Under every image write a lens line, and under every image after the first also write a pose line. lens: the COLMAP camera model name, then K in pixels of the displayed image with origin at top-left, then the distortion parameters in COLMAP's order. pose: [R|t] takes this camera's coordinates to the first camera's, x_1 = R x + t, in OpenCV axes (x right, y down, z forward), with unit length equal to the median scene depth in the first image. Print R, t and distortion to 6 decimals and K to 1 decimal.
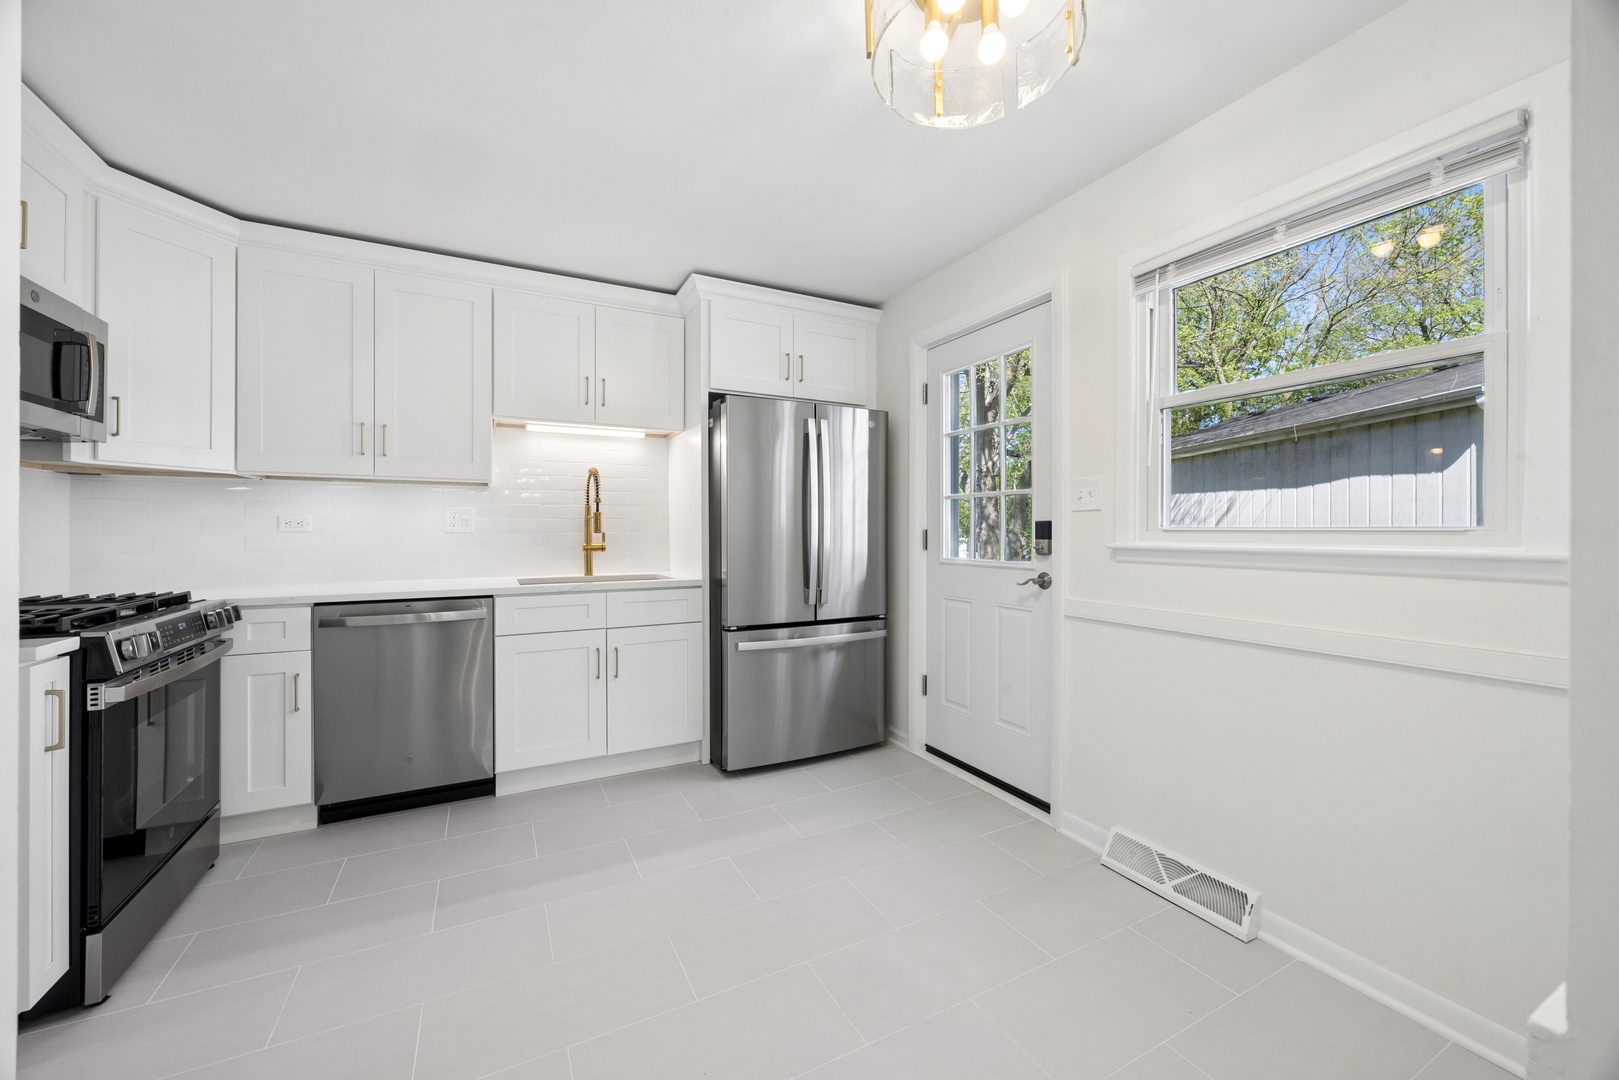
lens RADIAL K [[624.5, 0, 803.5], [0, 624.5, 530.5], [0, 0, 1]] dist [-0.000468, 0.000399]
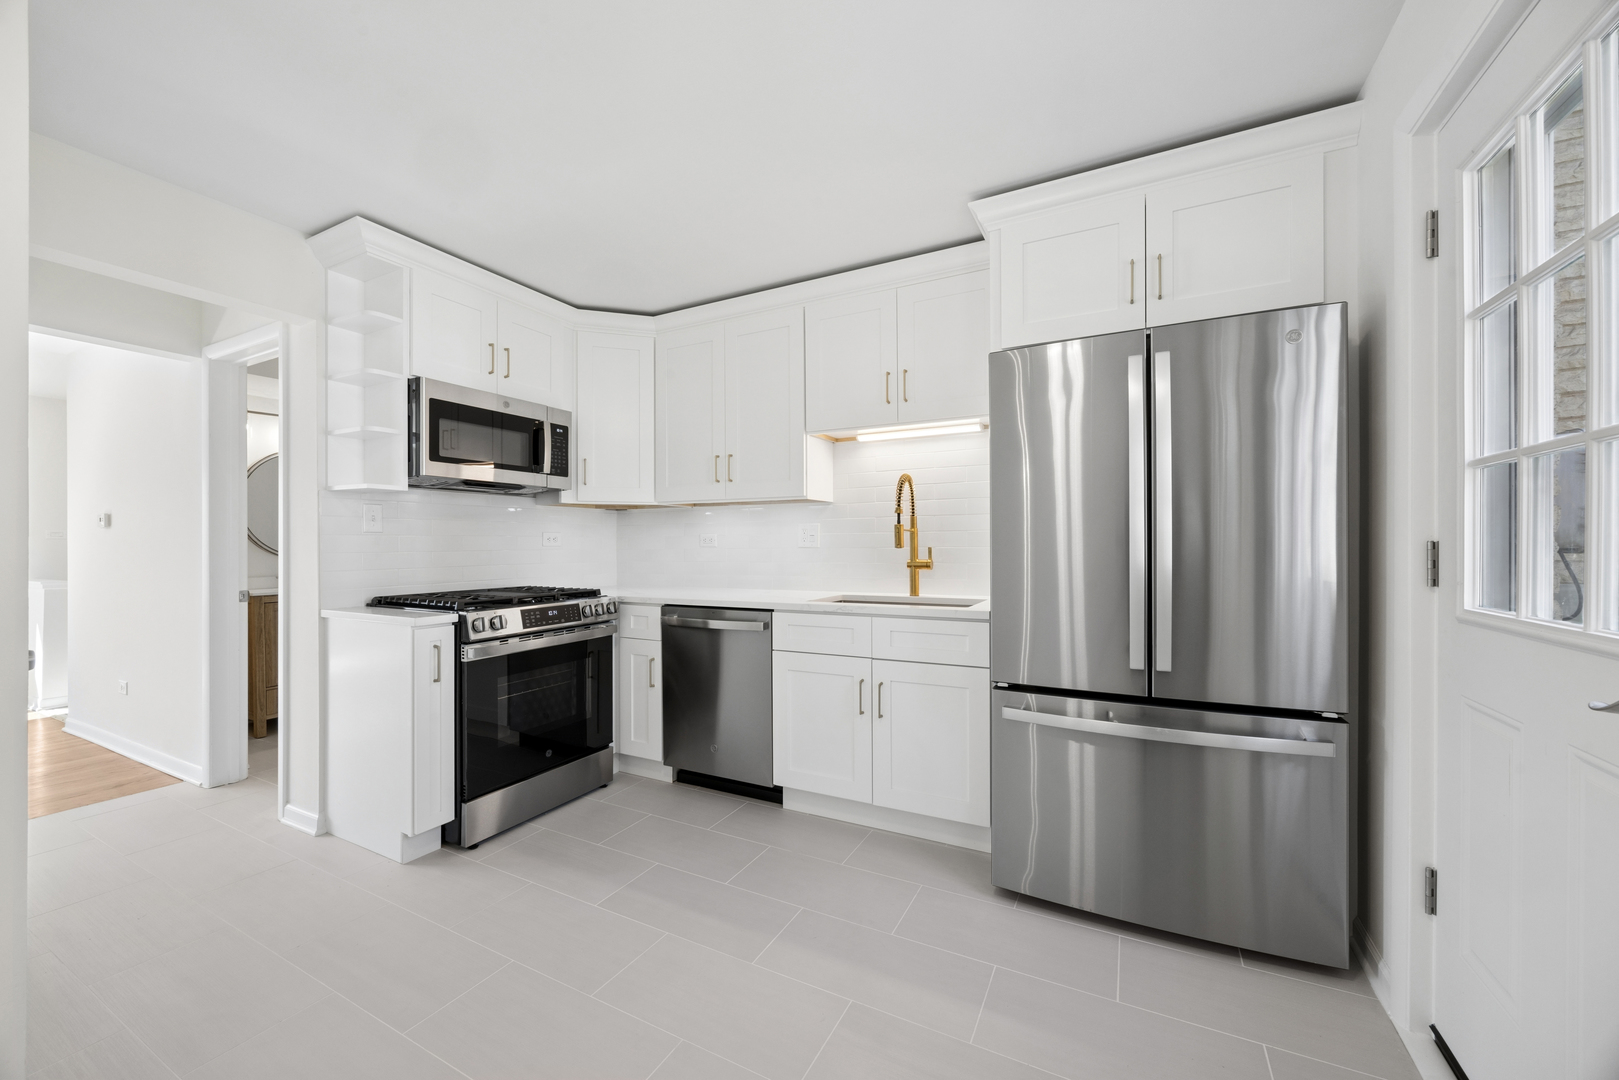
lens RADIAL K [[624.5, 0, 802.9], [0, 624.5, 546.2], [0, 0, 1]] dist [-0.000468, 0.000399]
pose [[0.570504, 0.000774, -0.821294, 0.381565], [0.003682, 0.999987, 0.003501, -0.002597], [0.821287, -0.005021, 0.570494, 0.476249]]
